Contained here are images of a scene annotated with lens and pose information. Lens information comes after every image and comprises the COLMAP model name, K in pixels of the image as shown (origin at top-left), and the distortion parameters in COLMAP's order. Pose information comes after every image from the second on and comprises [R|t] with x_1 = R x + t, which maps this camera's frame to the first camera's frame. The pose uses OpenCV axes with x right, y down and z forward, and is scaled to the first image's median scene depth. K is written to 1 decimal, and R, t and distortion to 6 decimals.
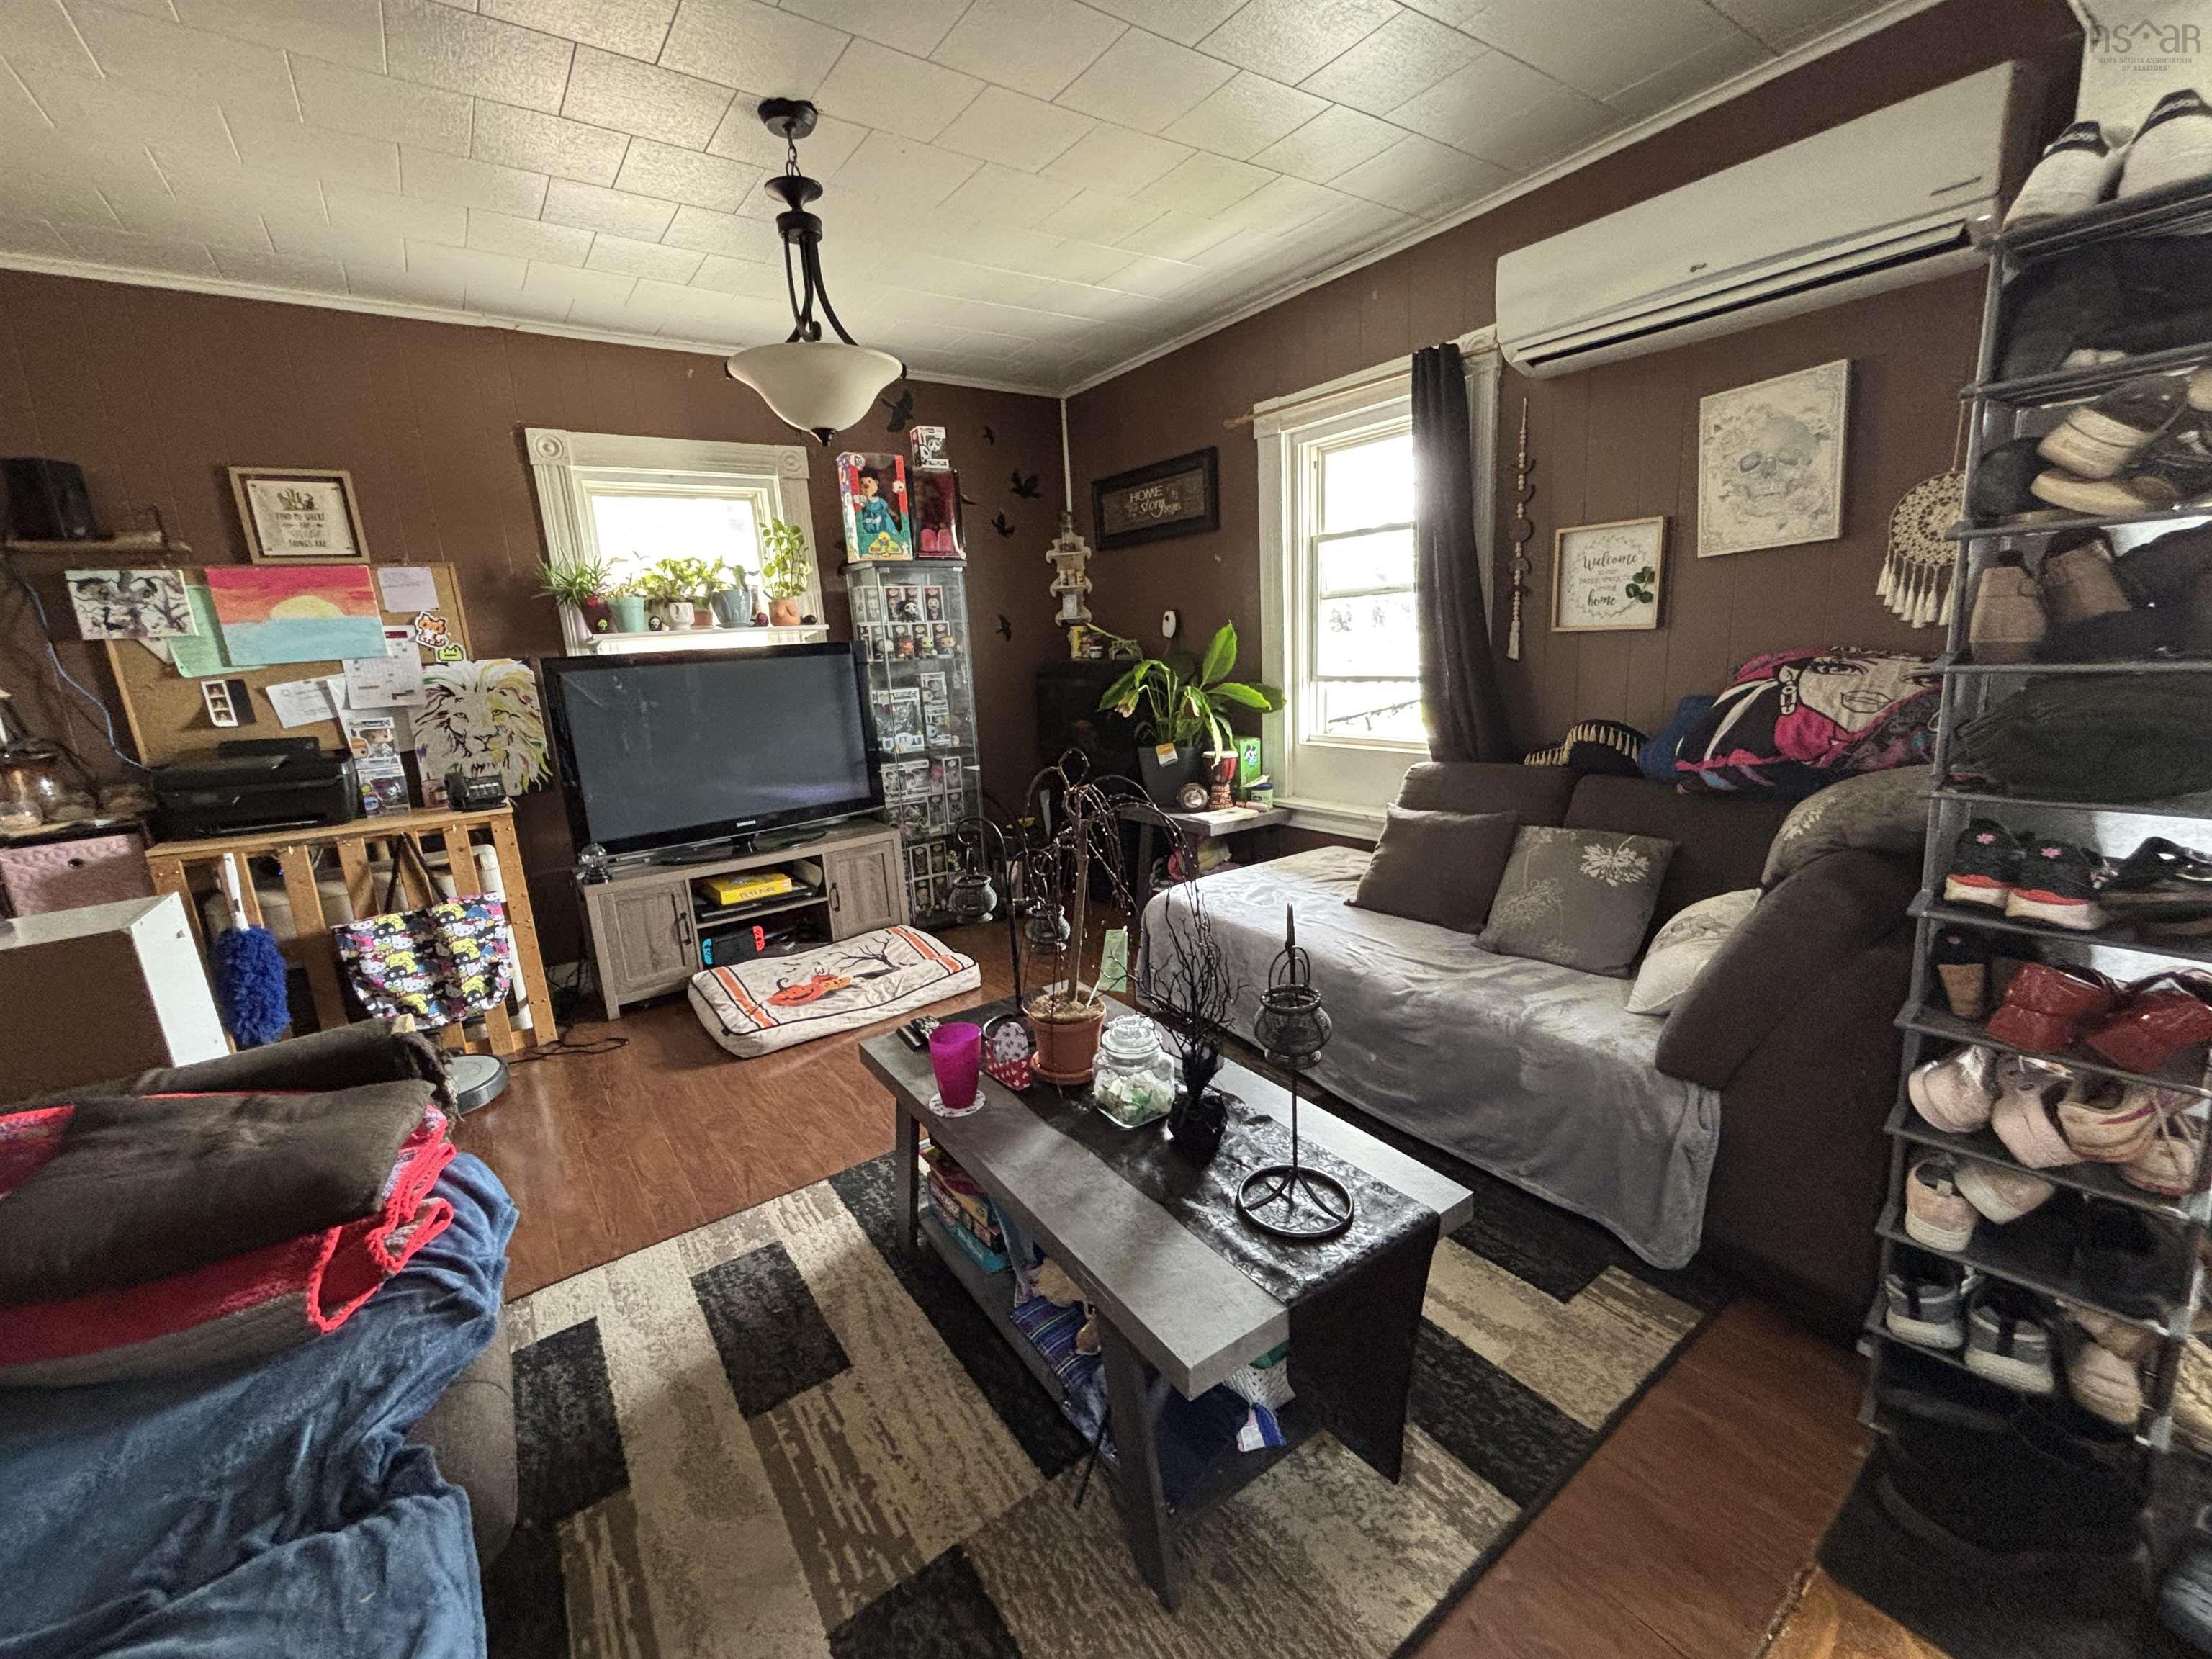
lens RADIAL K [[901.7, 0, 1103.3], [0, 901.7, 823.6], [0, 0, 1]] dist [0.003422, -0.000105]
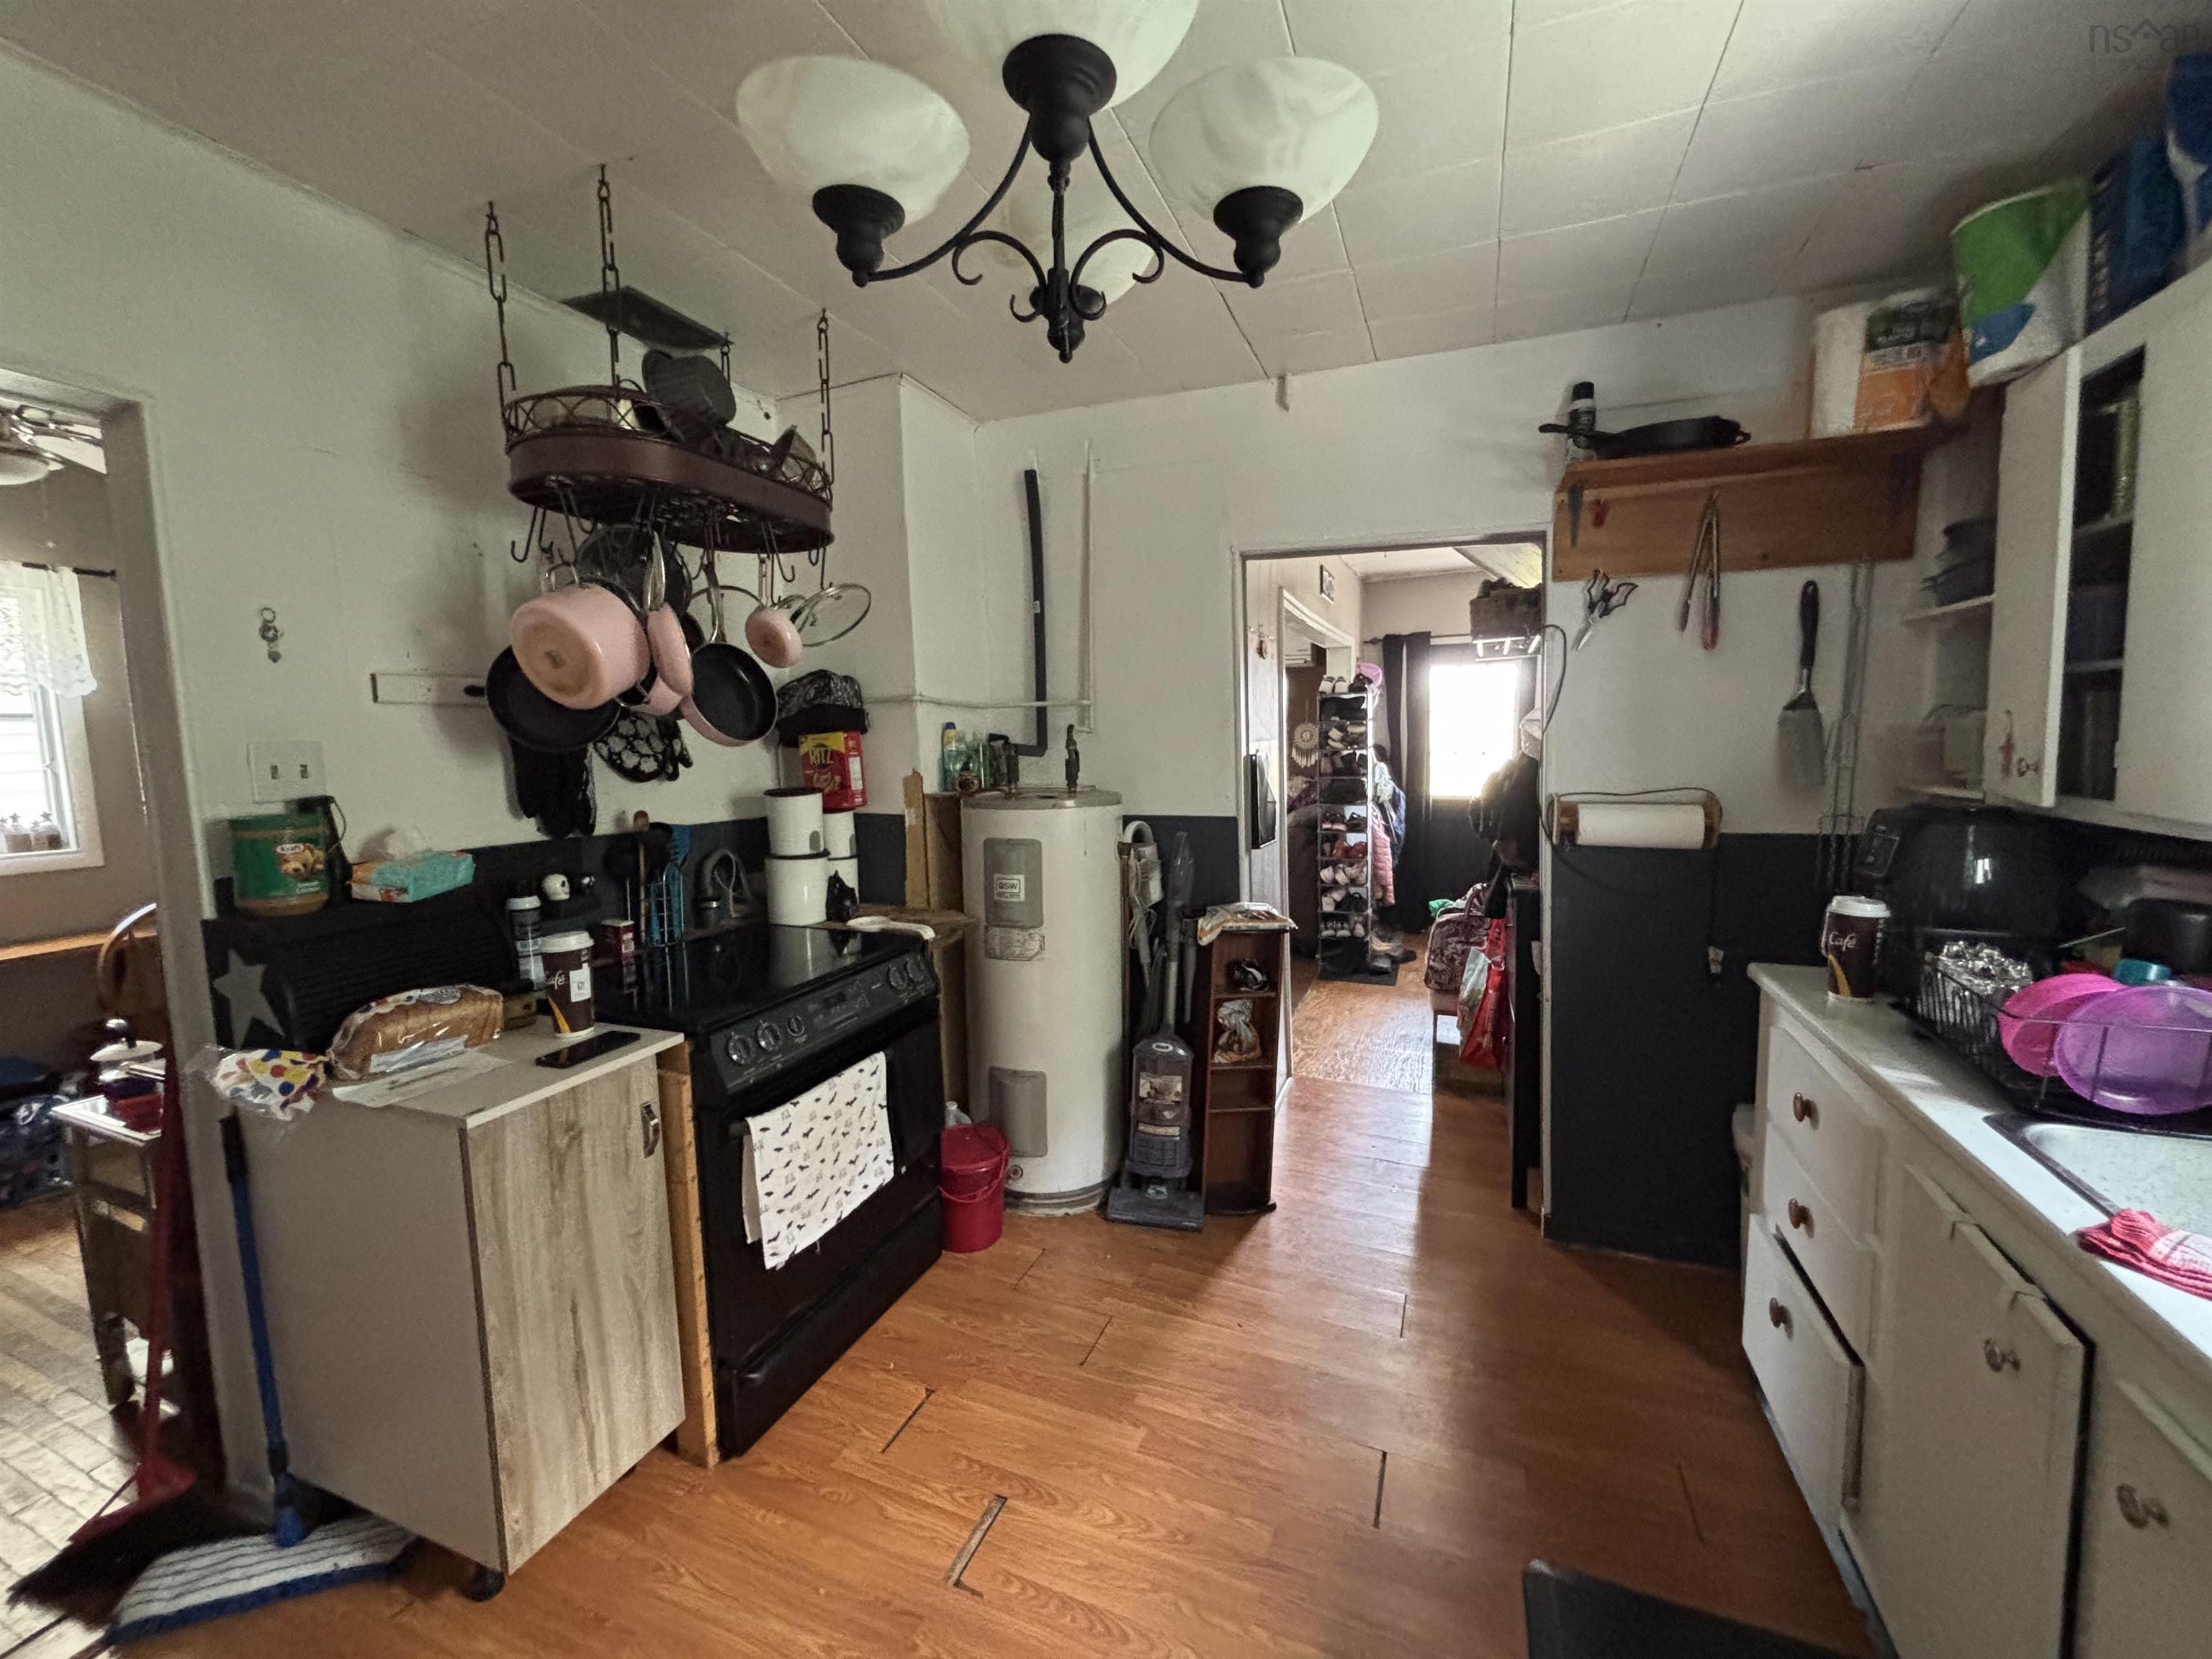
lens RADIAL K [[901.7, 0, 1104.6], [0, 901.7, 826.1], [0, 0, 1]] dist [0.003422, -0.000105]
pose [[0.846878, -0.010112, 0.531690, -1.332731], [0.075865, 0.991890, -0.101975, 0.250913], [-0.526347, 0.126697, 0.840777, -1.236509]]
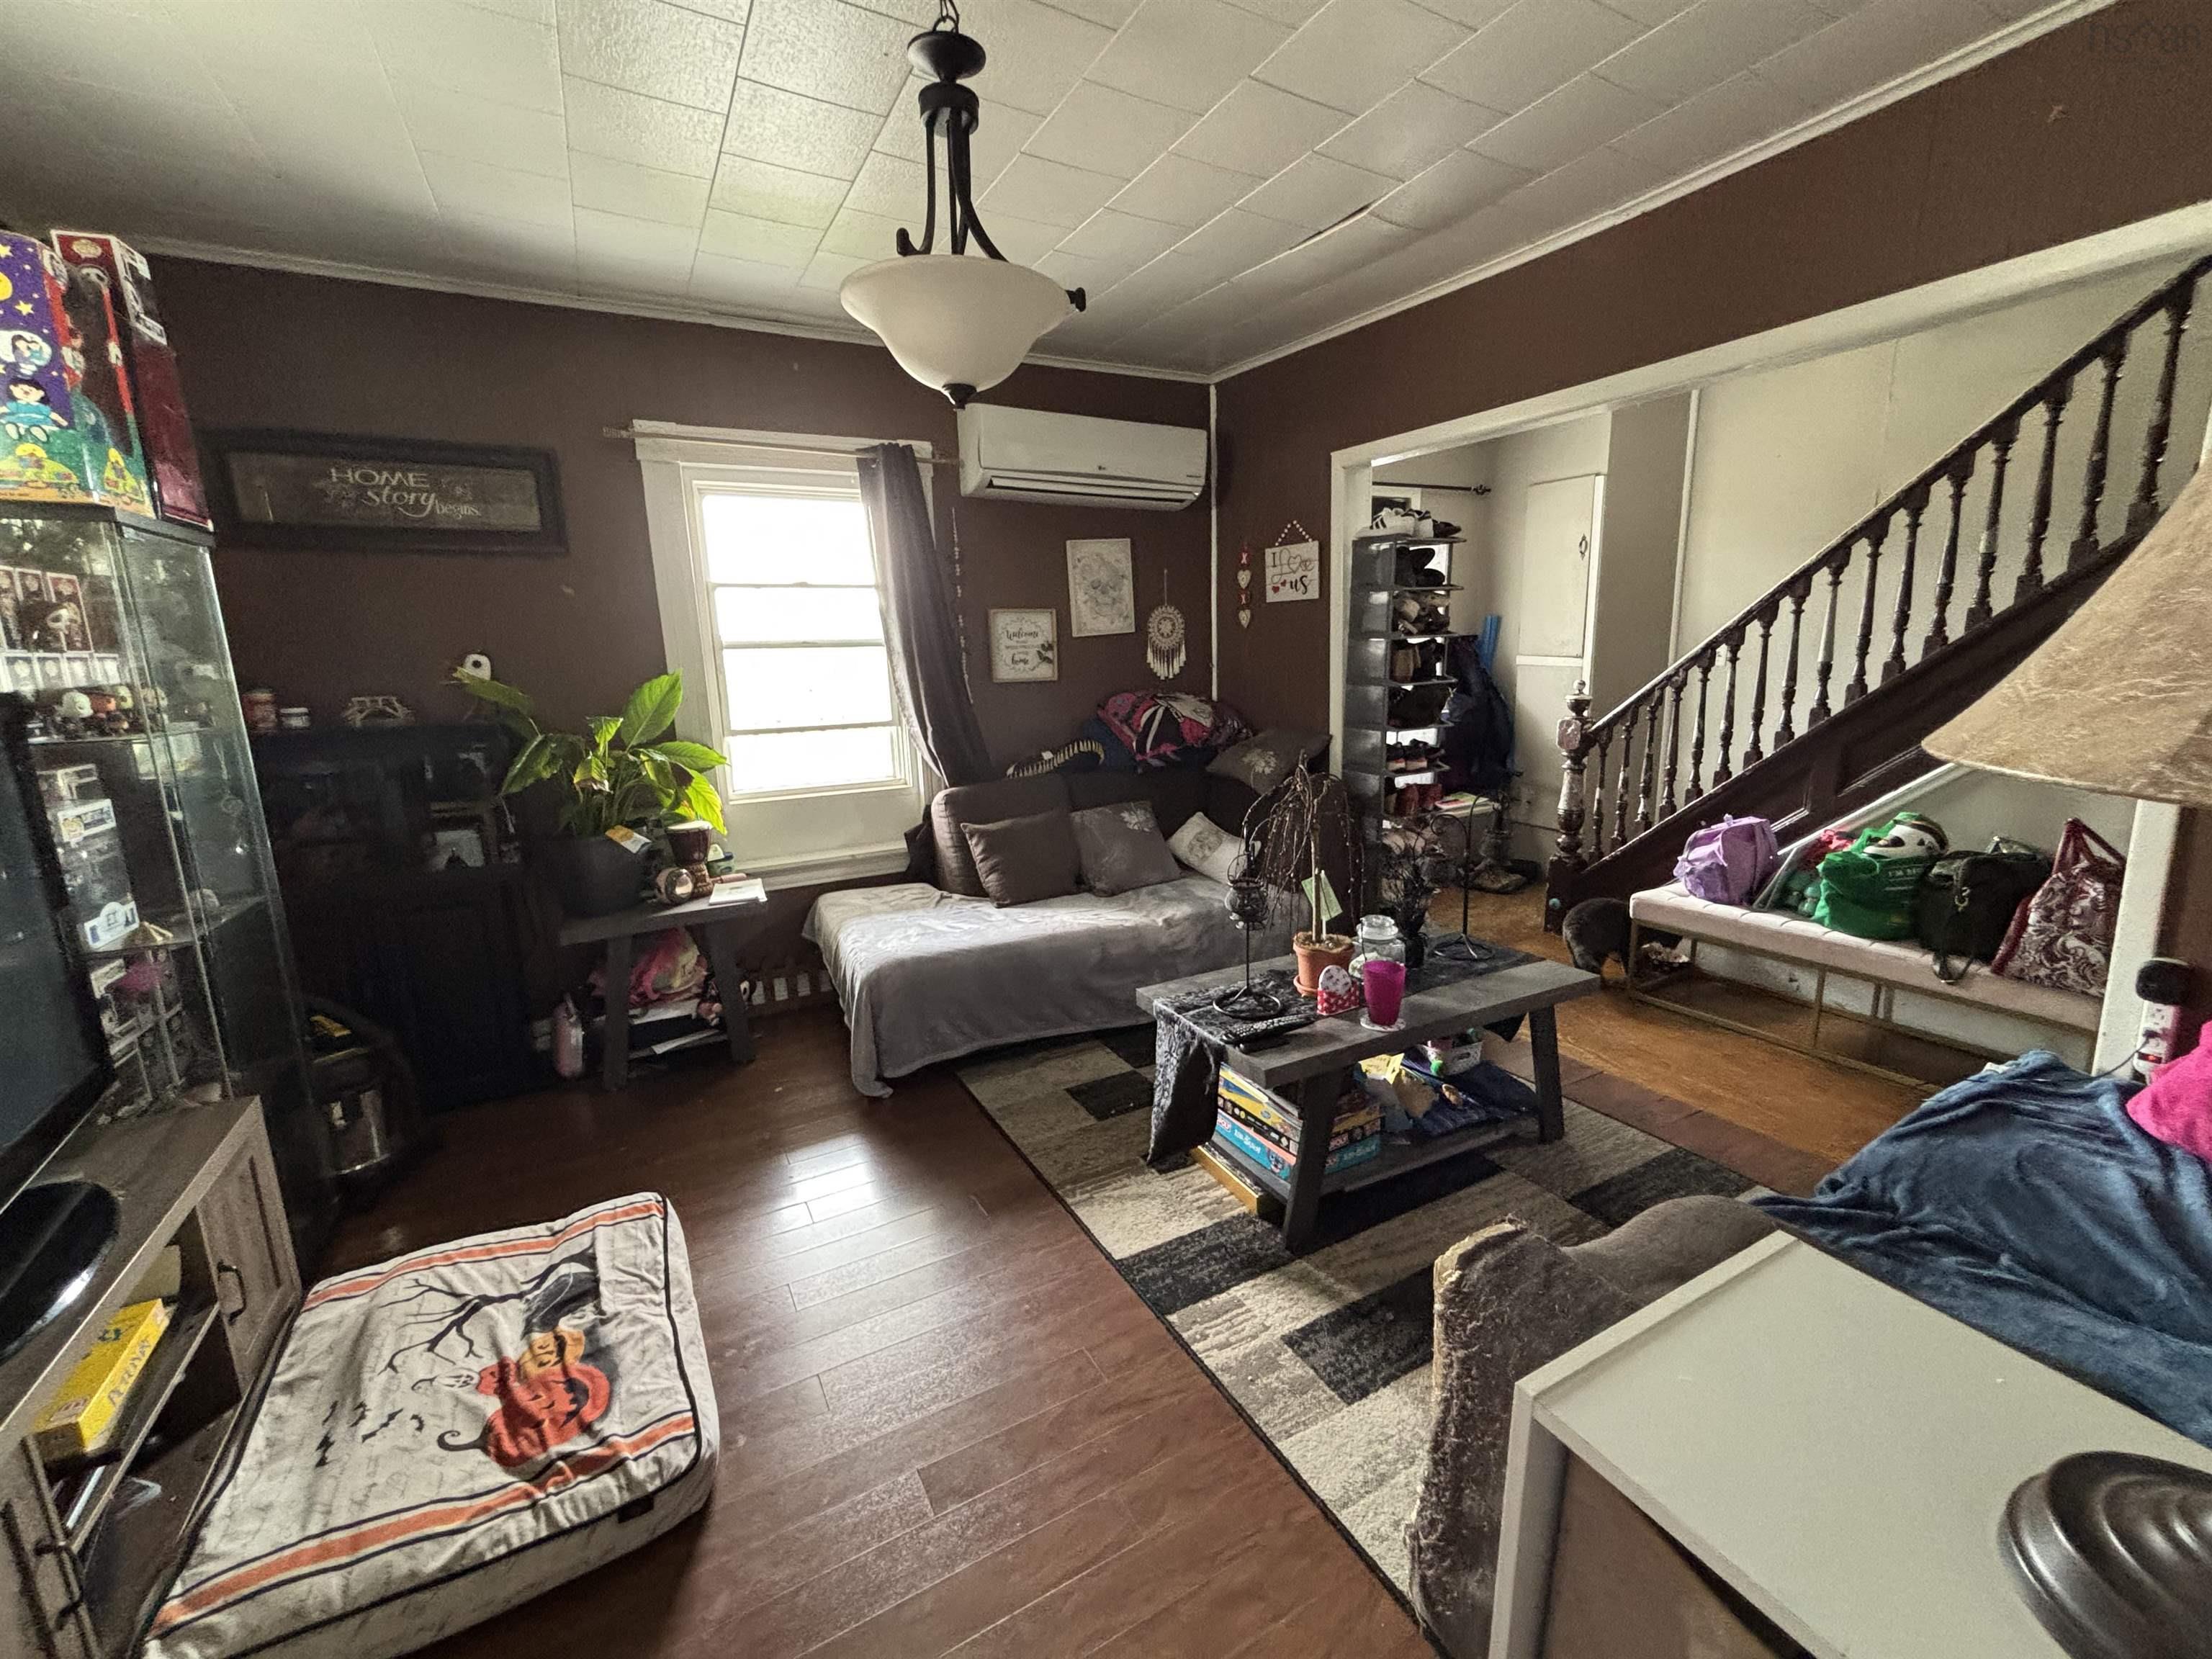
lens RADIAL K [[901.7, 0, 1100.3], [0, 901.7, 820.3], [0, 0, 1]] dist [0.003422, -0.000105]
pose [[0.123707, -0.131885, 0.983516, -1.032437], [0.223858, 0.969289, 0.101820, -0.135022], [-0.966739, 0.207572, 0.149431, 0.819006]]
